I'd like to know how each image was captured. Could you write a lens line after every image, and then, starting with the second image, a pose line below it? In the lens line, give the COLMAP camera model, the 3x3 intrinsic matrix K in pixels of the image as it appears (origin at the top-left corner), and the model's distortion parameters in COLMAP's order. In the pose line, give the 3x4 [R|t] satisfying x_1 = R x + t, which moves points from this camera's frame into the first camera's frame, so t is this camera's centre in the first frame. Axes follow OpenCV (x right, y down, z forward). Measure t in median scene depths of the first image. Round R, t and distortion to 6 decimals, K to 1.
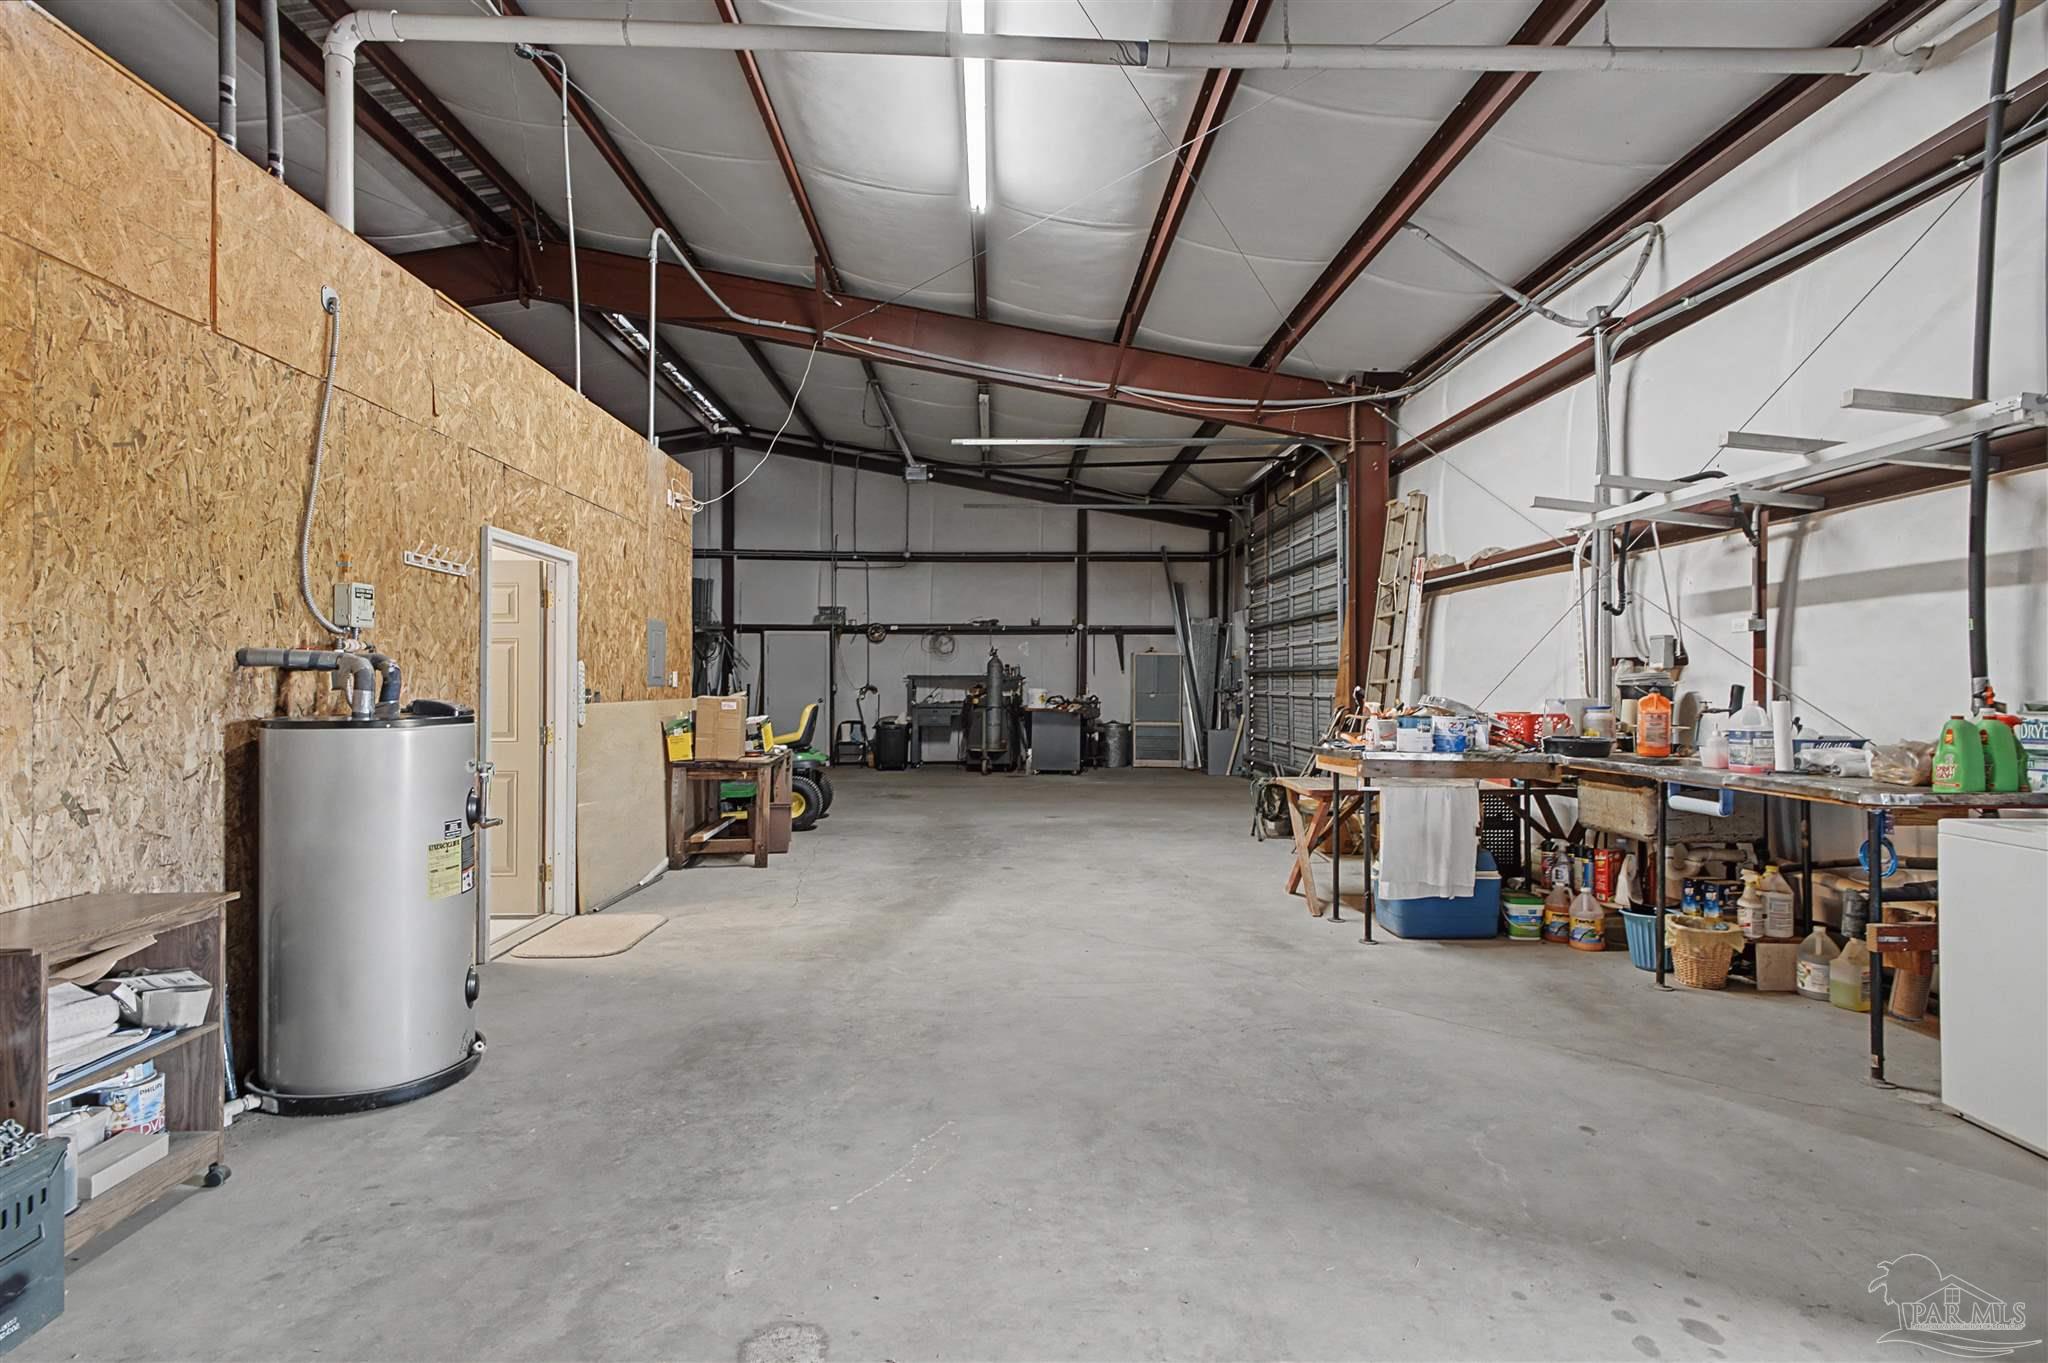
lens RADIAL K [[992.6, 0, 1030.5], [0, 992.6, 680.2], [0, 0, 1]] dist [0.020711, -0.011984]
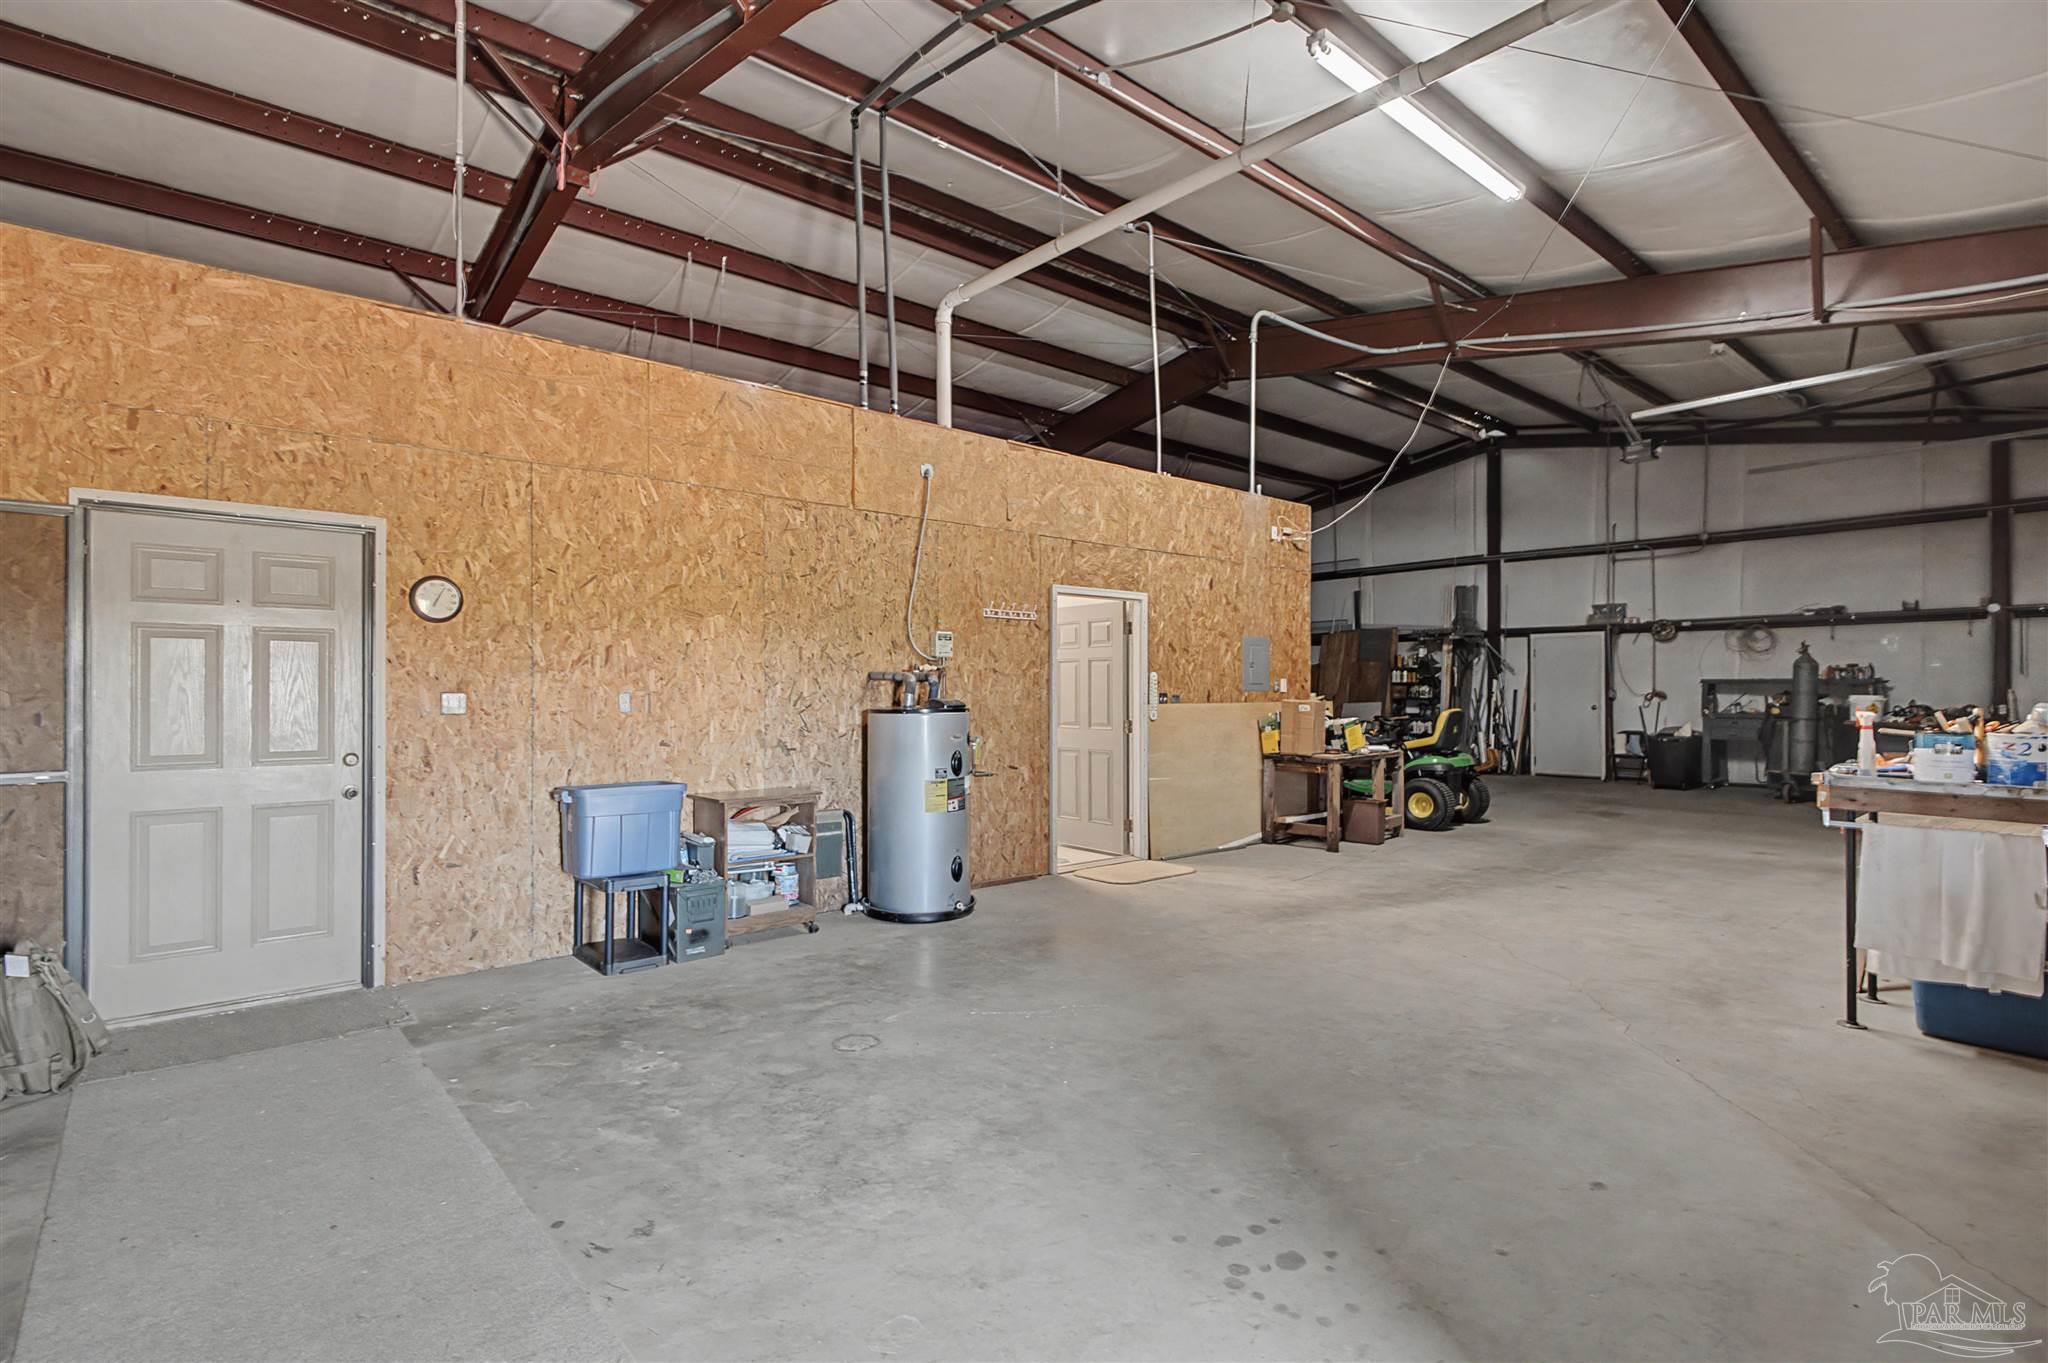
lens RADIAL K [[992.6, 0, 1024.2], [0, 992.6, 689.9], [0, 0, 1]] dist [0.020711, -0.011984]
pose [[0.629180, -0.002590, -0.777255, 0.640869], [0.005085, 0.999987, 0.000784, 0.002751], [0.777243, -0.004446, 0.629185, 0.030305]]
